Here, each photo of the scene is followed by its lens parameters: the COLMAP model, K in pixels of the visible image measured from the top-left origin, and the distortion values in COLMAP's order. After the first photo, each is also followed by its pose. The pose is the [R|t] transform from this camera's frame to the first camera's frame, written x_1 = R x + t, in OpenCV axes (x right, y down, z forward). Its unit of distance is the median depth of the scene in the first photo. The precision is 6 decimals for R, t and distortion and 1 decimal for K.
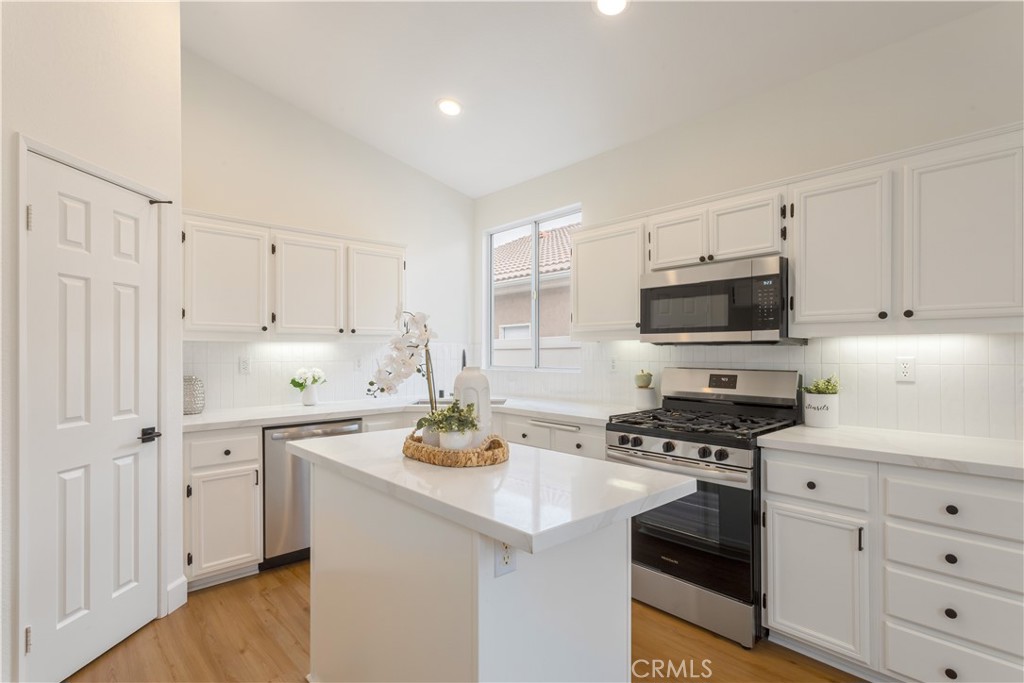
lens RADIAL K [[495.3, 0, 514.2], [0, 495.3, 351.7], [0, 0, 1]] dist [-0.003484, 0.003148]
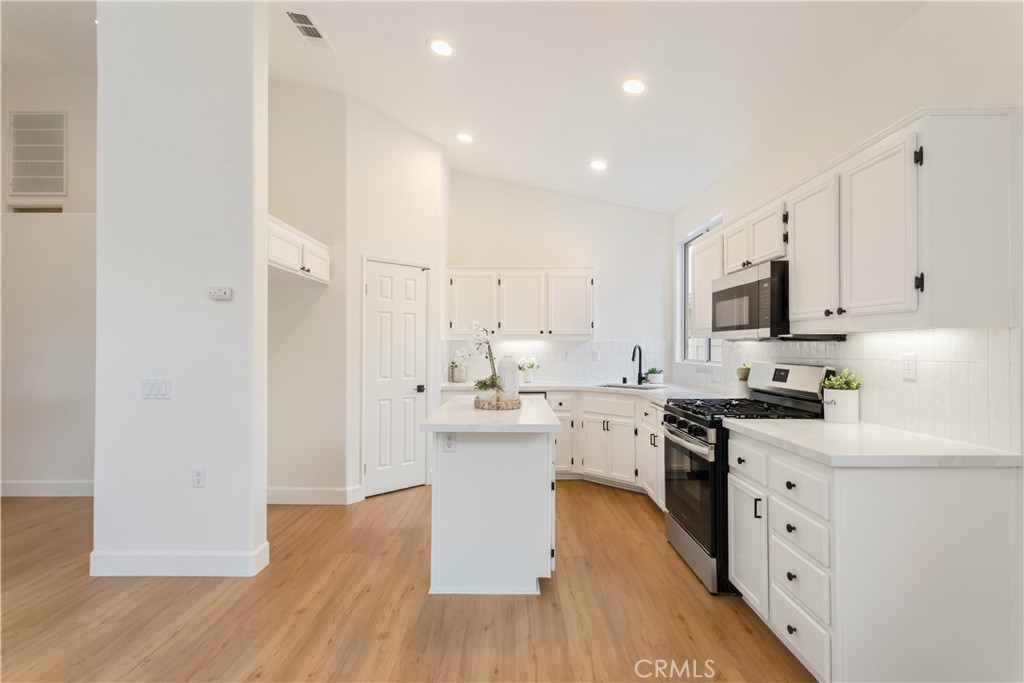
lens RADIAL K [[495.3, 0, 510.9], [0, 495.3, 342.8], [0, 0, 1]] dist [-0.003484, 0.003148]
pose [[0.735243, -0.003043, -0.677796, 0.807498], [-0.001968, 0.999976, -0.006625, -0.001539], [0.677800, 0.006205, 0.735220, -0.191862]]
